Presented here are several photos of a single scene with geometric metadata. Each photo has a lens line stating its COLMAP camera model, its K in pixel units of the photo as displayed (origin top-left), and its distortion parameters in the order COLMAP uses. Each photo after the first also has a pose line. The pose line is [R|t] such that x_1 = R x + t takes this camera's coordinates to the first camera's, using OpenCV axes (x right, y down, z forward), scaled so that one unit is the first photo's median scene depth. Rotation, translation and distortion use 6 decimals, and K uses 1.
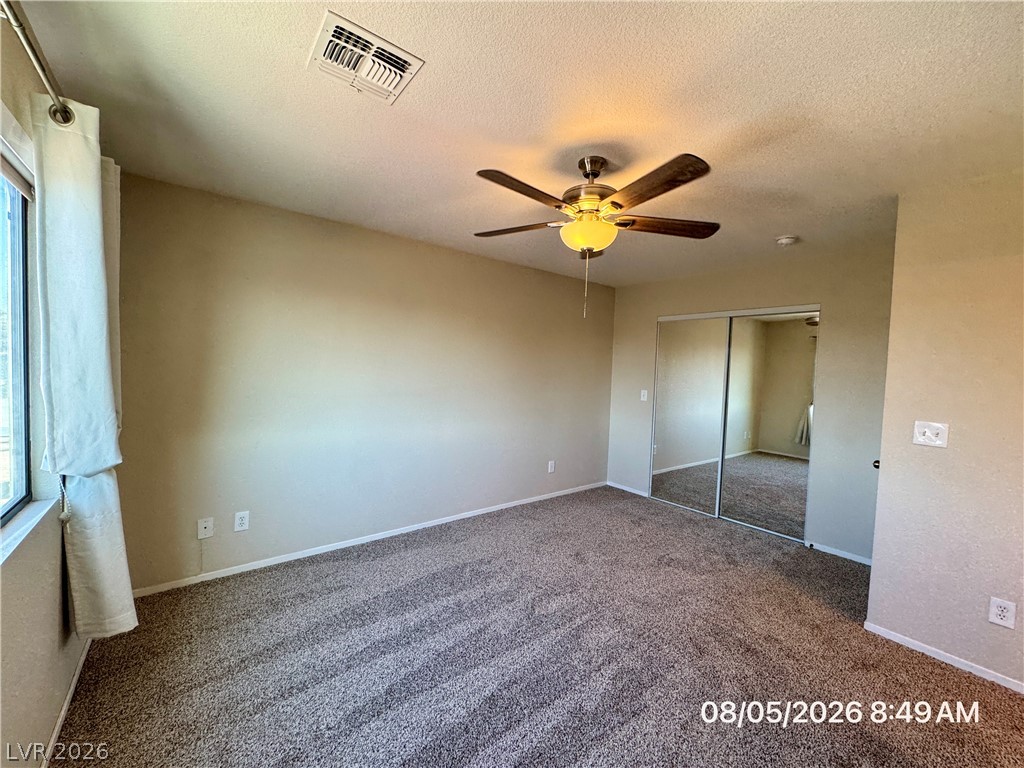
lens RADIAL K [[408.8, 0, 512.0], [0, 408.8, 384.0], [0, 0, 1]] dist [-0.002114, -0.000261]
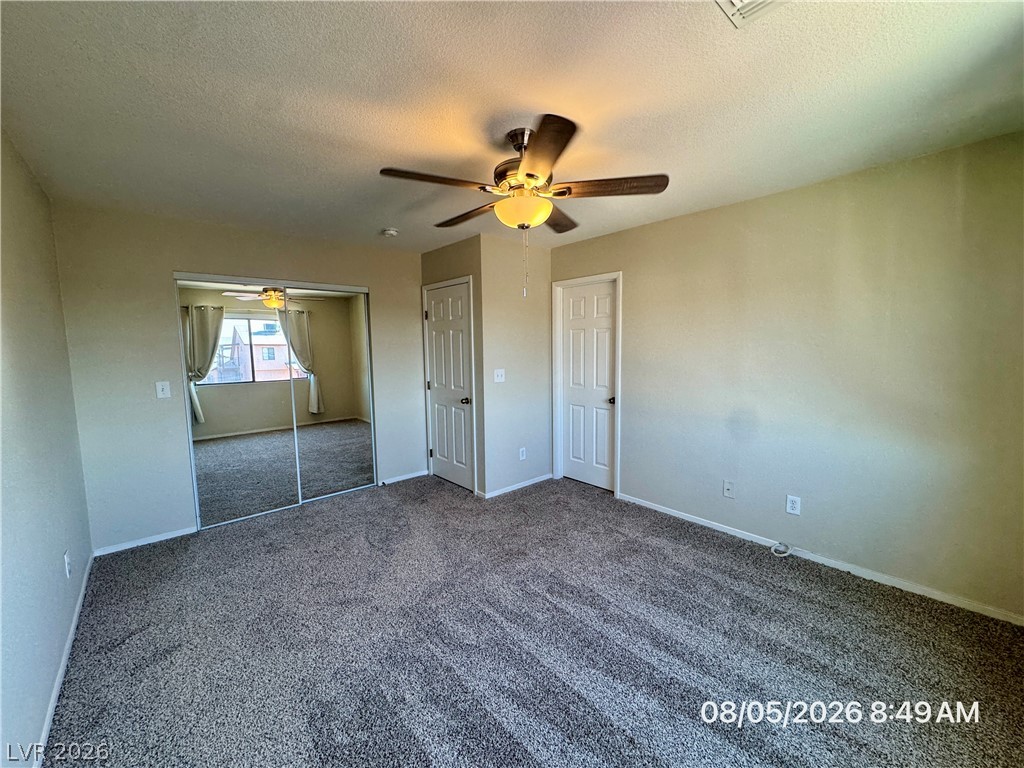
lens RADIAL K [[409.5, 0, 510.4], [0, 409.5, 385.0], [0, 0, 1]] dist [-0.000600, 0.000058]
pose [[-0.058614, -0.131600, 0.989568, -0.564763], [0.055788, 0.989292, 0.134868, -0.058185], [-0.996721, 0.063111, -0.050645, 0.748684]]
